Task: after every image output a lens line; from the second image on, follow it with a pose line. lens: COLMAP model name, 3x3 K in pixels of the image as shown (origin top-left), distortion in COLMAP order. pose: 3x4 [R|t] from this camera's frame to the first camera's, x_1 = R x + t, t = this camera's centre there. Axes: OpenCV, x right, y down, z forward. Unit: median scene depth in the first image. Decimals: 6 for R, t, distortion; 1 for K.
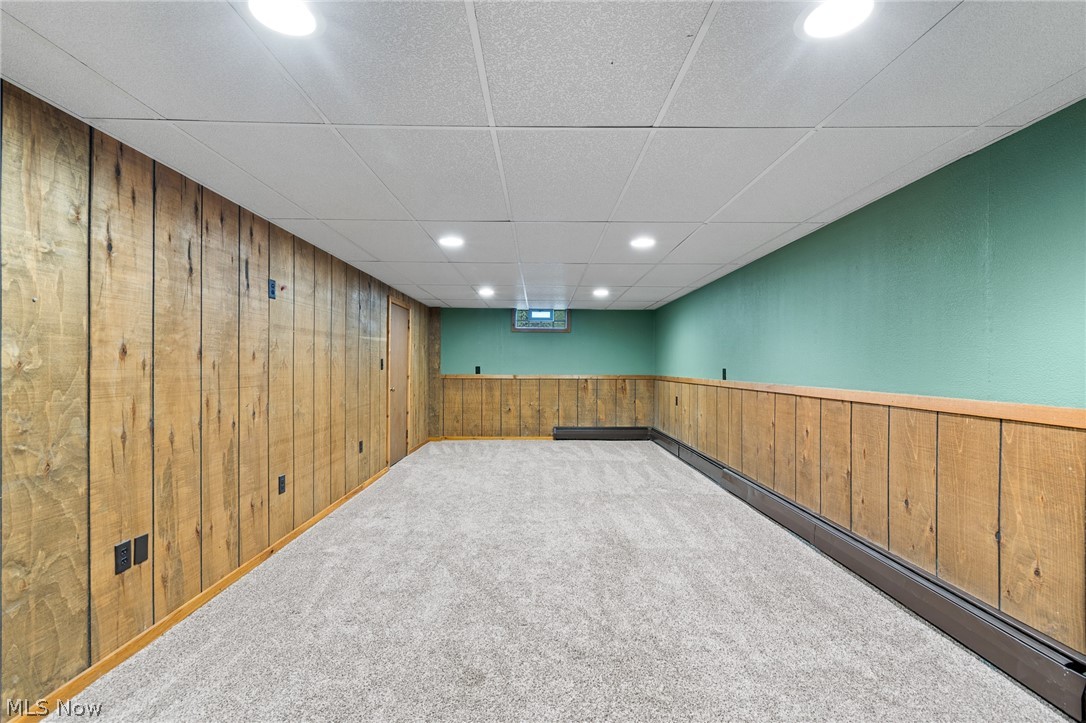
lens RADIAL K [[488.3, 0, 542.6], [0, 488.3, 362.6], [0, 0, 1]] dist [-0.001152, -0.001093]
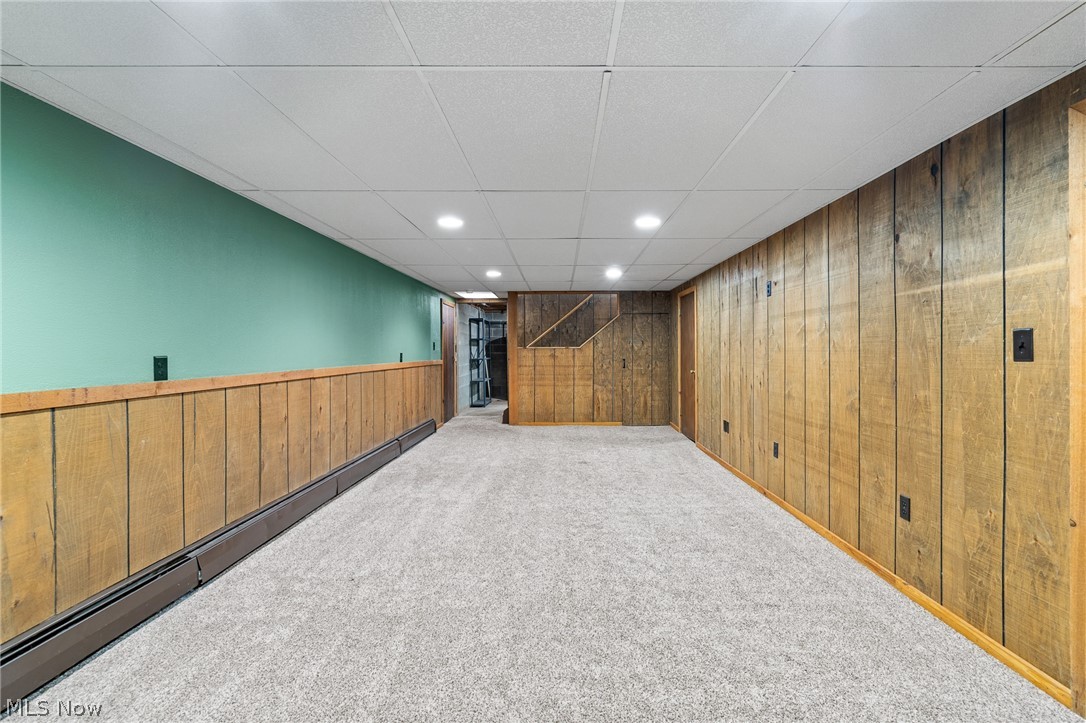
lens RADIAL K [[488.3, 0, 543.3], [0, 488.3, 354.8], [0, 0, 1]] dist [-0.001152, -0.001093]
pose [[-0.998937, 0.000461, 0.046088, -0.021922], [0.000643, 0.999992, 0.003923, 0.012861], [-0.046086, 0.003949, -0.998930, 1.948111]]
